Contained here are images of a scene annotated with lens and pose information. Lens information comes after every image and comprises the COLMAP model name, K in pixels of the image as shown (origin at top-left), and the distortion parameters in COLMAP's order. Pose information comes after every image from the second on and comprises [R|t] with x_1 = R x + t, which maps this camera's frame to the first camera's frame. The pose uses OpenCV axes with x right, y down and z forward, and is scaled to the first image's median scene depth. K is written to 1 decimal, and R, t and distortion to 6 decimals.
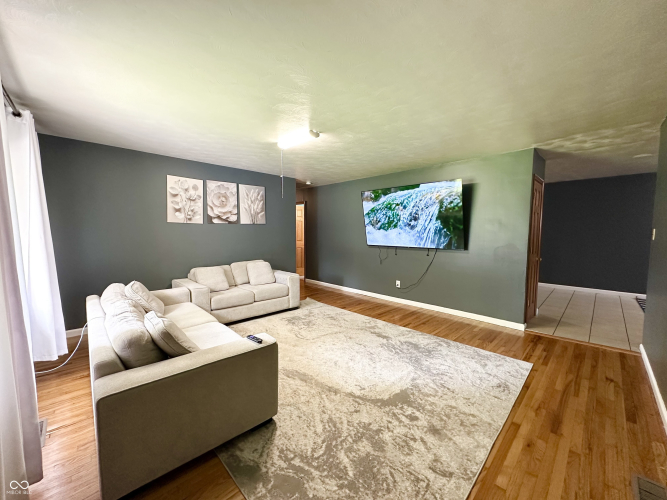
lens RADIAL K [[266.9, 0, 334.0], [0, 266.9, 251.0], [0, 0, 1]] dist [-0.000218, 0.001001]
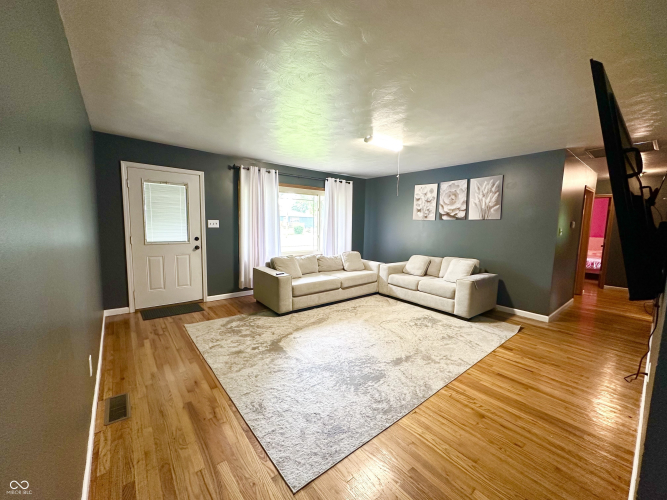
lens RADIAL K [[266.9, 0, 333.8], [0, 266.9, 250.8], [0, 0, 1]] dist [-0.000218, 0.001001]
pose [[-0.096495, 0.096786, -0.990617, 0.796964], [-0.097249, 0.989582, 0.106158, -0.053760], [0.990571, 0.106581, -0.086078, 0.717497]]
